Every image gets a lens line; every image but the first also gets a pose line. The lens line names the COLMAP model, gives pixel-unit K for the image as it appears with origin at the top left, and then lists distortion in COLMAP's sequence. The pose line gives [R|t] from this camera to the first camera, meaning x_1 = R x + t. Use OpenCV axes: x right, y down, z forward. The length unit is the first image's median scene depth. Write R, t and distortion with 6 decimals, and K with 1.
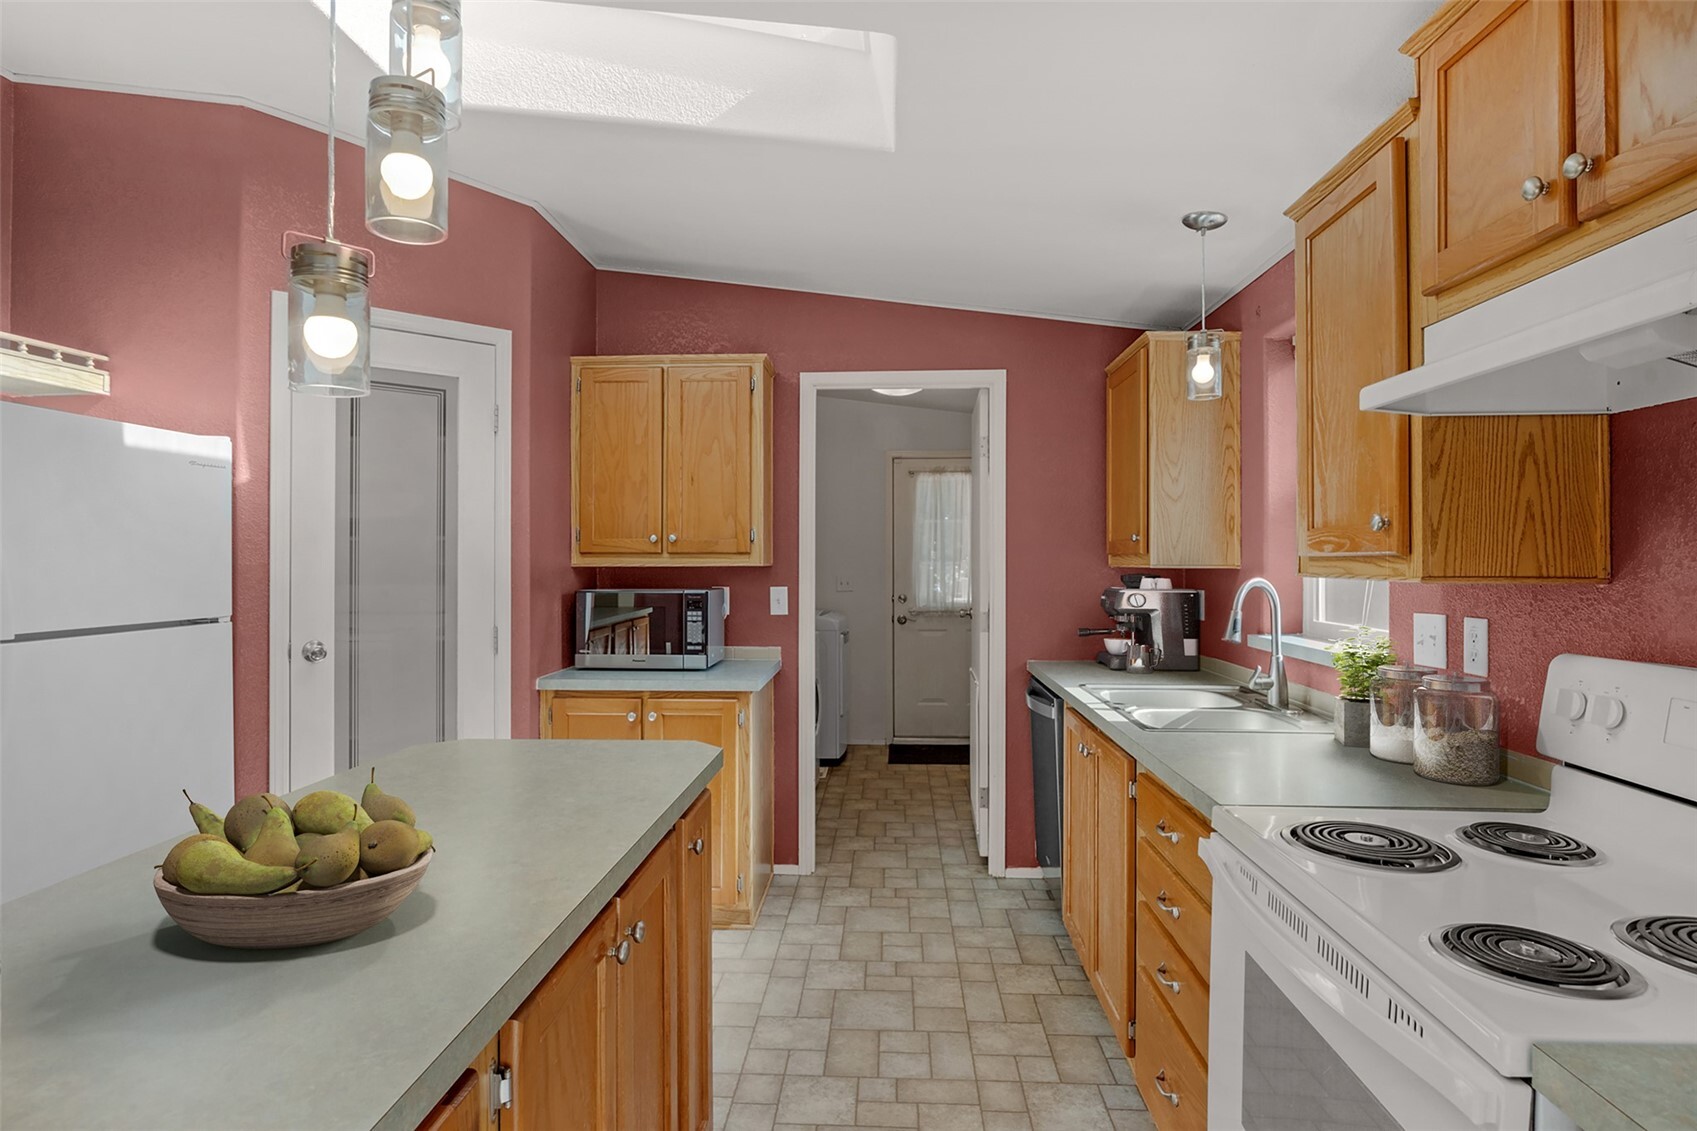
lens RADIAL K [[910.3, 0, 843.8], [0, 910.3, 553.5], [0, 0, 1]] dist [-0.008925, -0.000049]
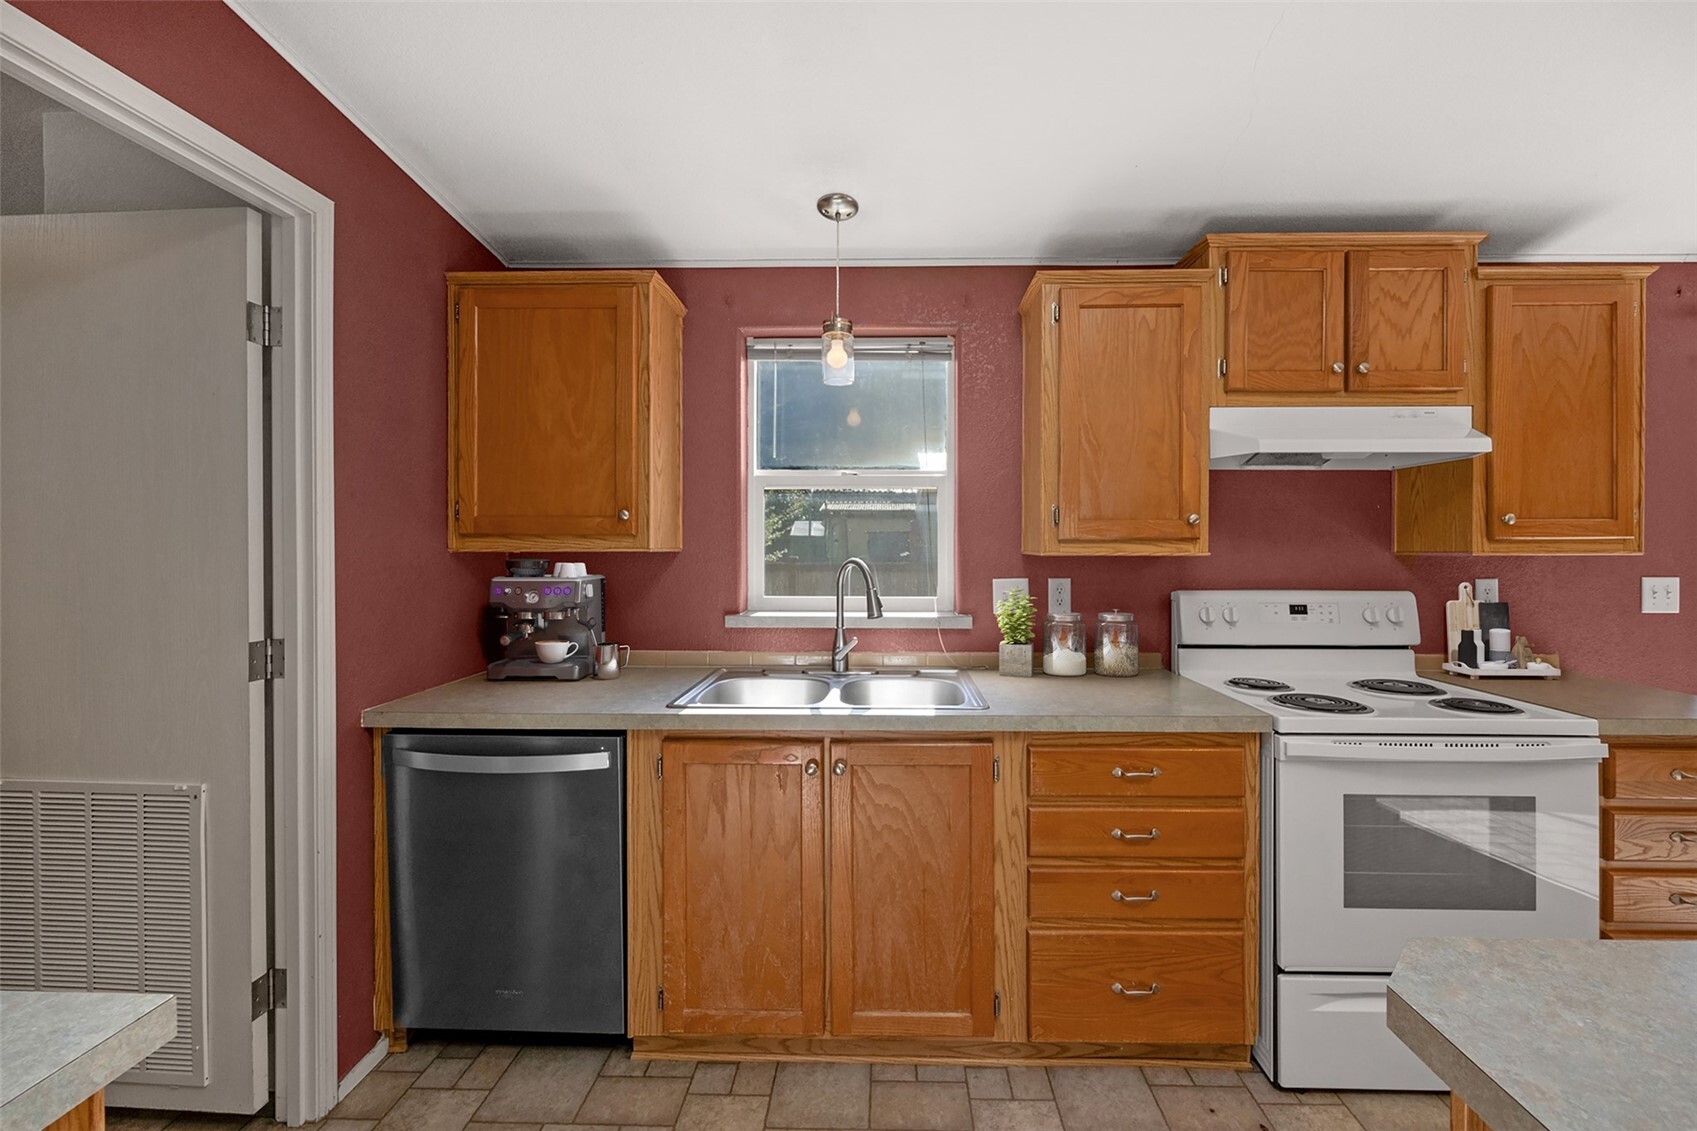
lens RADIAL K [[658.4, 0, 867.5], [0, 658.4, 547.1], [0, 0, 1]] dist [-0.001231, 0.000241]
pose [[-0.022595, -0.002114, 0.999742, -0.278309], [-0.007046, 0.999973, 0.001955, 0.008680], [-0.999720, -0.007000, -0.022609, 0.791558]]
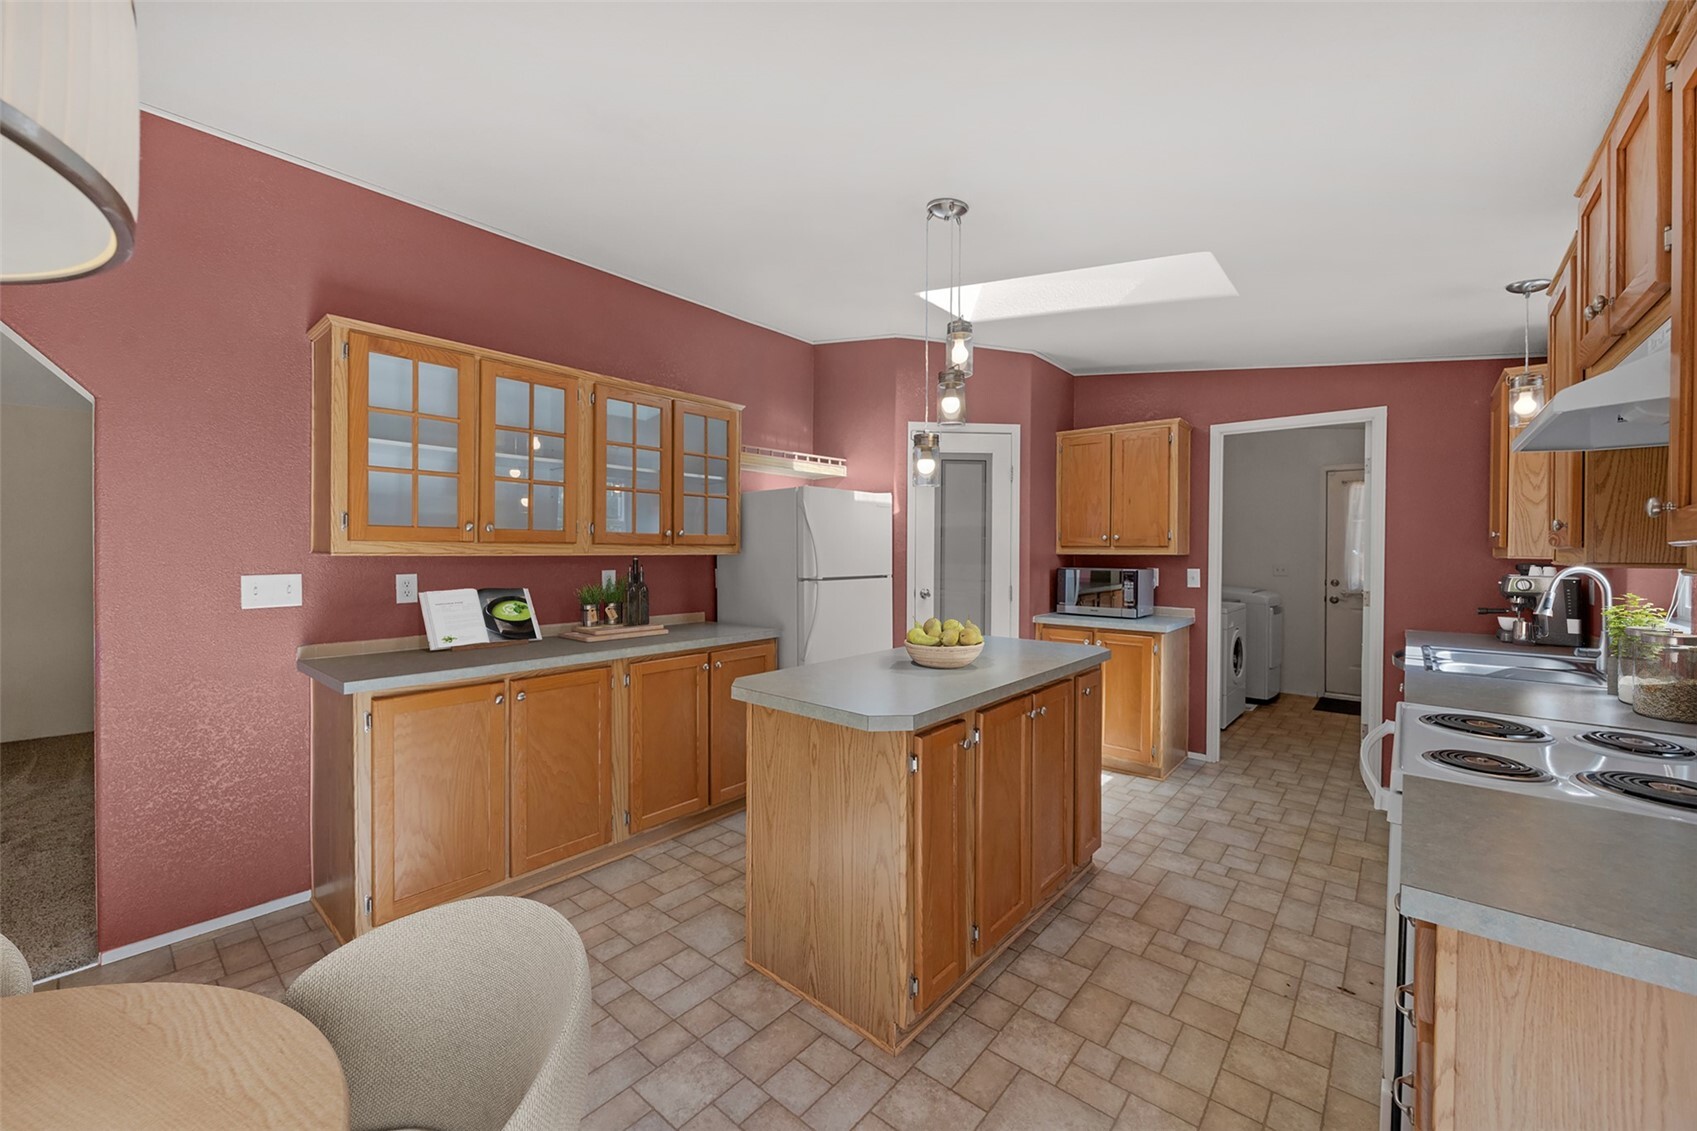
lens RADIAL K [[658.4, 0, 860.6], [0, 658.4, 559.7], [0, 0, 1]] dist [-0.001231, 0.000241]
pose [[0.806242, 0.012818, -0.591447, 0.152291], [-0.001404, 0.999804, 0.019753, 0.000791], [0.591584, -0.015095, 0.806102, -0.243500]]
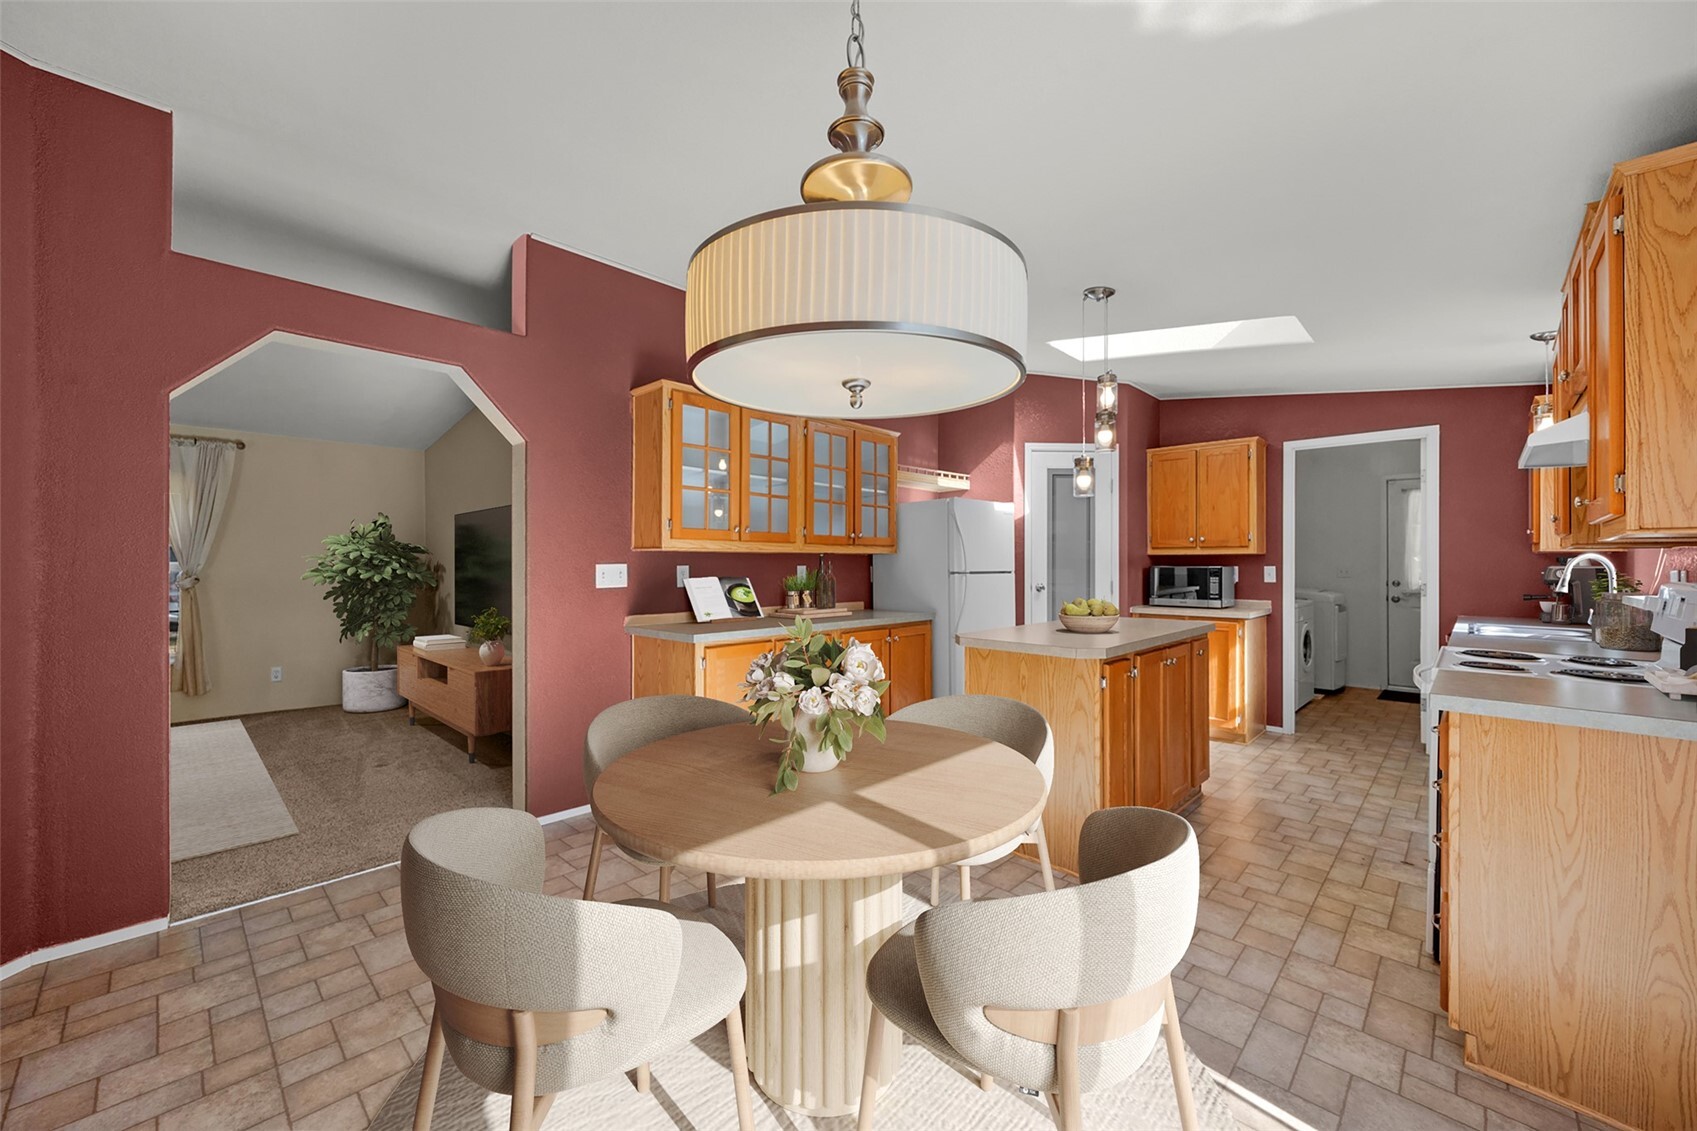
lens RADIAL K [[658.4, 0, 878.2], [0, 658.4, 565.7], [0, 0, 1]] dist [-0.001231, 0.000241]
pose [[0.781847, 0.003060, -0.623463, 0.153698], [0.003244, 0.999954, 0.008975, 0.025849], [0.623462, -0.009040, 0.781801, -0.548952]]
